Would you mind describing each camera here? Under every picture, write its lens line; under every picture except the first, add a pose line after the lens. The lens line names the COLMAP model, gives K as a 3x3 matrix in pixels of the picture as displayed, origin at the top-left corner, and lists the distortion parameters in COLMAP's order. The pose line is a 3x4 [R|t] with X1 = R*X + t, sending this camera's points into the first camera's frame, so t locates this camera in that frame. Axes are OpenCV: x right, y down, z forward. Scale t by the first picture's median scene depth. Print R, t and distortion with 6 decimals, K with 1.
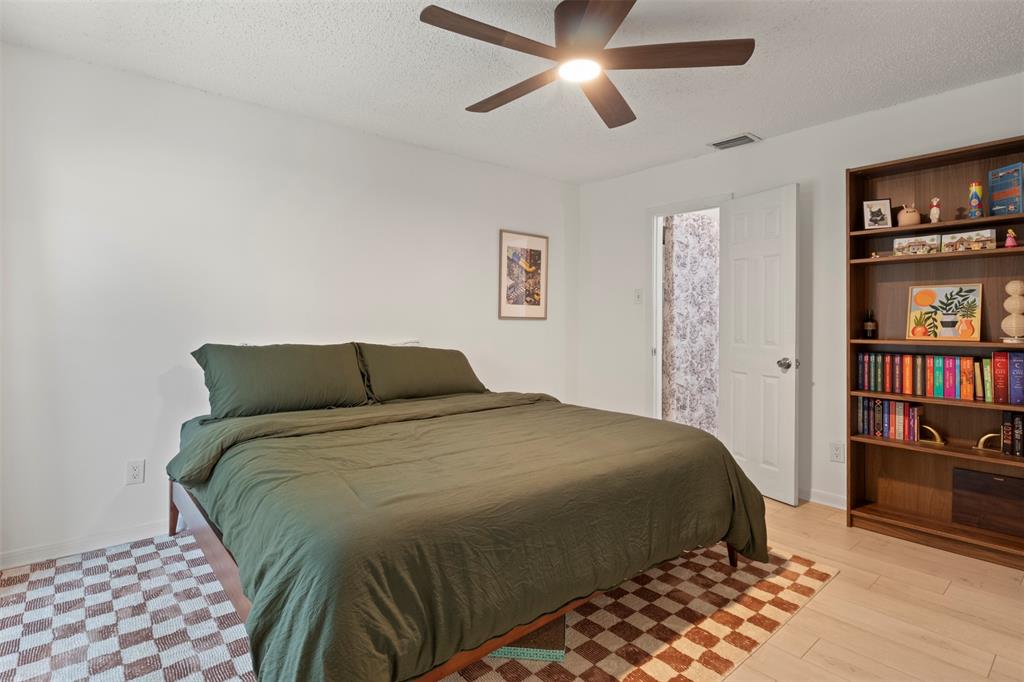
lens RADIAL K [[515.5, 0, 503.8], [0, 515.5, 331.1], [0, 0, 1]] dist [-0.011236, -0.005606]
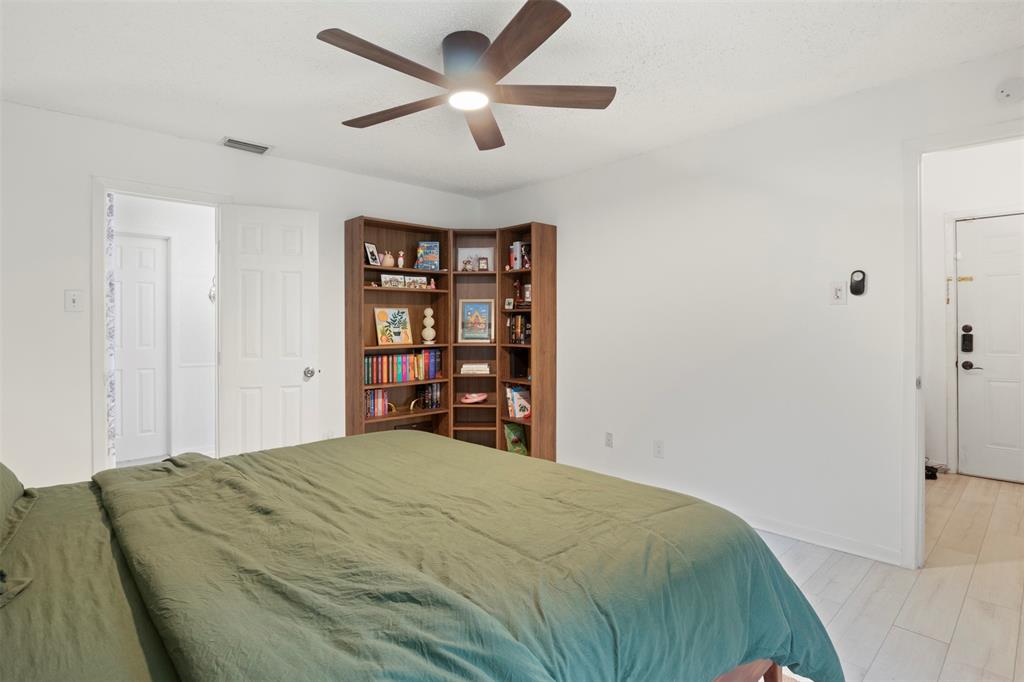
lens RADIAL K [[515.5, 0, 507.2], [0, 515.5, 330.3], [0, 0, 1]] dist [-0.011236, -0.005606]
pose [[-0.074245, -0.009500, 0.997195, -0.701015], [0.027021, 0.999568, 0.011535, -0.032683], [-0.996874, 0.027802, -0.073956, 0.776887]]
